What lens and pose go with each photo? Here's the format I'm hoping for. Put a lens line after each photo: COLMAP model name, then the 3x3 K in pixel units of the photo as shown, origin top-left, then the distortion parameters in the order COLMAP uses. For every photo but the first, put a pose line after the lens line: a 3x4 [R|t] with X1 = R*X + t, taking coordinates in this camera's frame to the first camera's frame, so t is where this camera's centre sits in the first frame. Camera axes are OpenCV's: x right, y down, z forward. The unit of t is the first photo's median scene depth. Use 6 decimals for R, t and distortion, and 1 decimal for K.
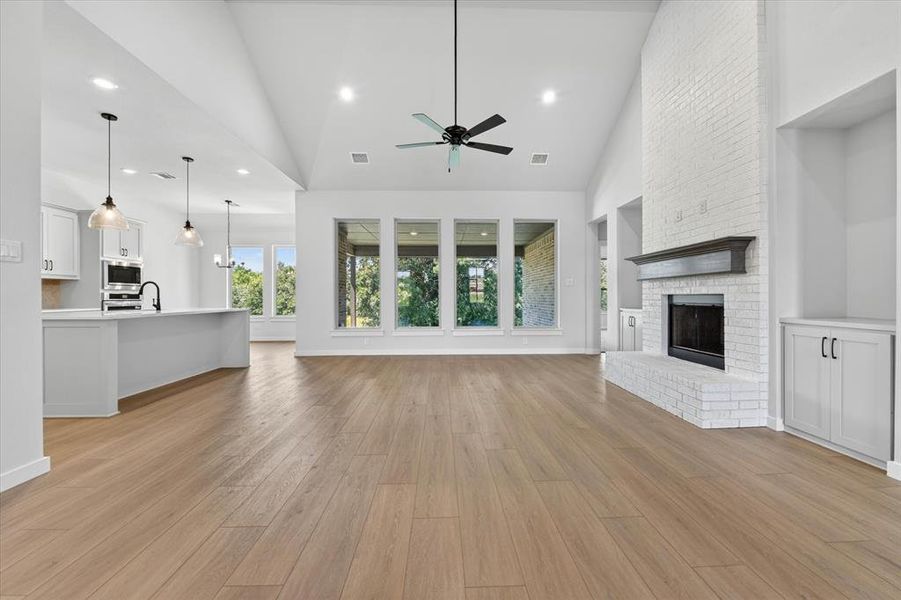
lens RADIAL K [[359.5, 0, 449.1], [0, 359.5, 300.8], [0, 0, 1]] dist [-0.002597, -0.000552]
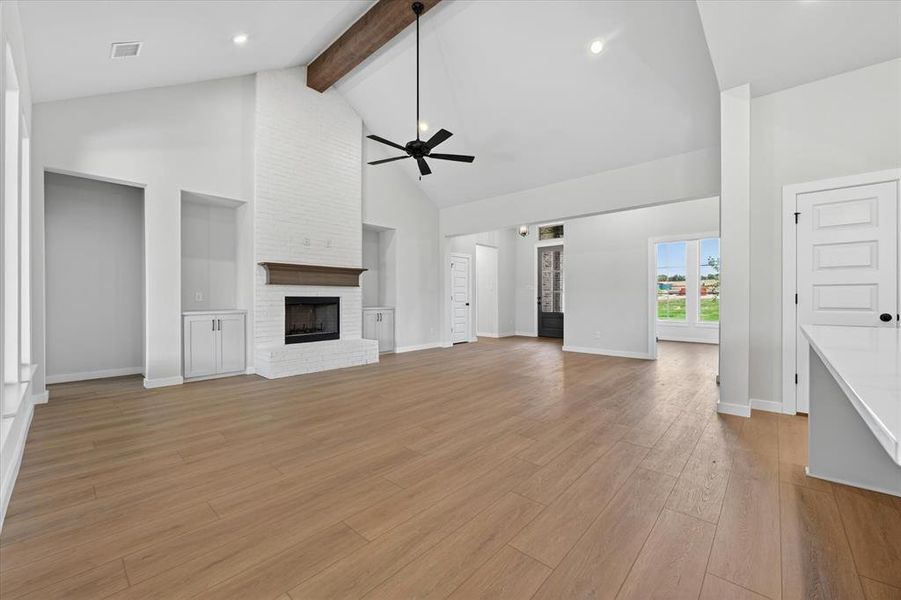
lens RADIAL K [[359.5, 0, 455.9], [0, 359.5, 299.4], [0, 0, 1]] dist [-0.002597, -0.000552]
pose [[-0.724567, -0.002136, 0.689201, -0.539614], [0.006122, 0.999936, 0.009536, -0.011299], [-0.689177, 0.011129, -0.724508, 1.136450]]
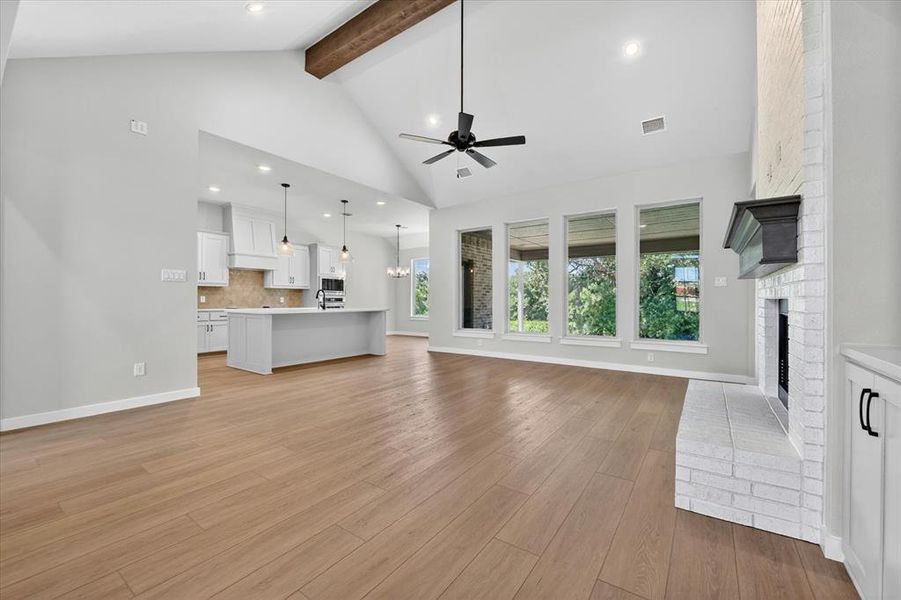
lens RADIAL K [[359.5, 0, 452.4], [0, 359.5, 301.9], [0, 0, 1]] dist [-0.002597, -0.000552]
pose [[0.799682, 0.006335, -0.600391, 0.399617], [-0.010284, 0.999942, -0.003148, -0.003813], [0.600336, 0.008692, 0.799700, 0.123080]]
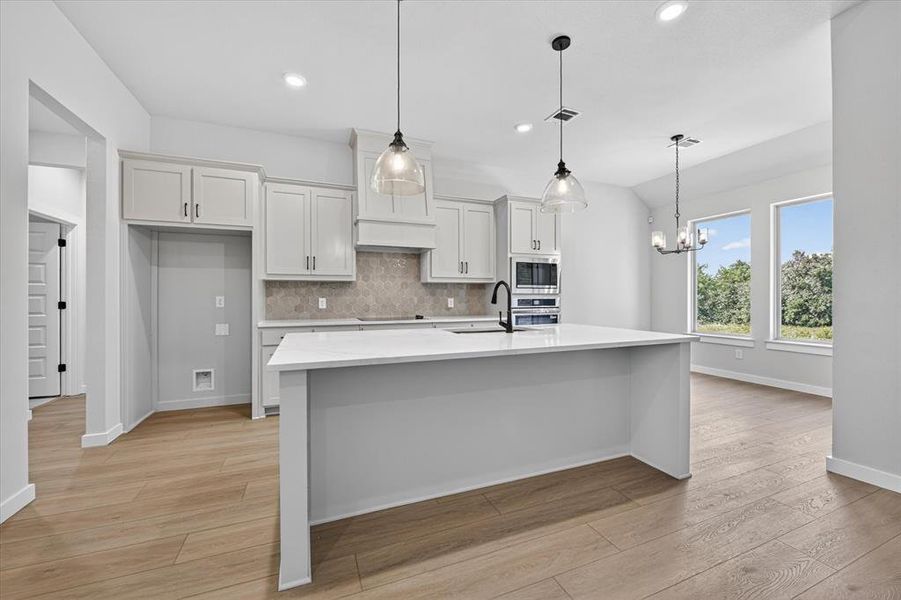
lens RADIAL K [[359.5, 0, 460.2], [0, 359.5, 297.9], [0, 0, 1]] dist [-0.002597, -0.000552]
pose [[0.366172, 0.004182, -0.930538, -0.267426], [-0.008753, 0.999961, 0.001050, -0.022443], [0.930506, 0.007761, 0.366194, 0.604935]]
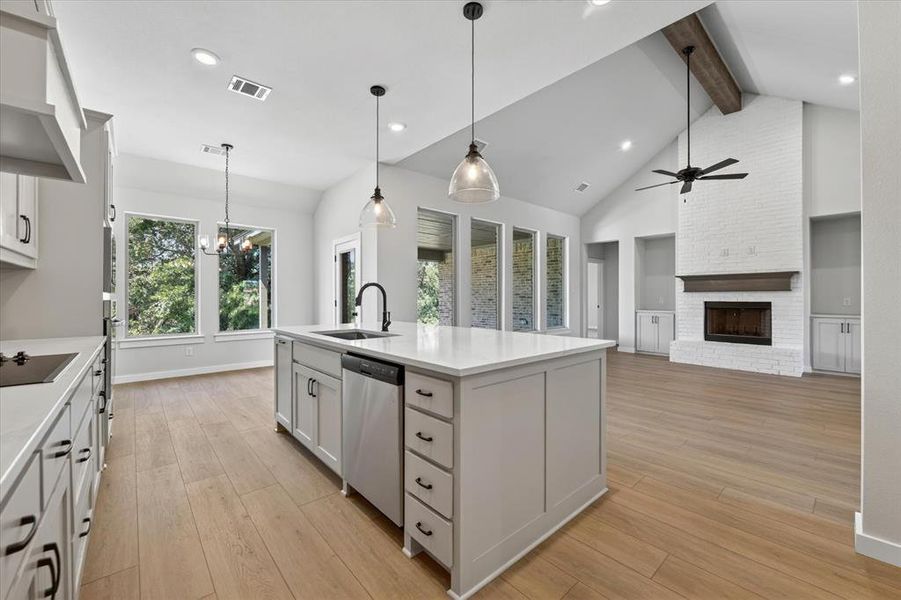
lens RADIAL K [[359.5, 0, 452.5], [0, 359.5, 297.6], [0, 0, 1]] dist [-0.002597, -0.000552]
pose [[0.766129, 0.000268, 0.642686, -0.928785], [0.002355, 0.999992, -0.003224, -0.022792], [-0.642682, 0.003983, 0.766123, 0.382775]]
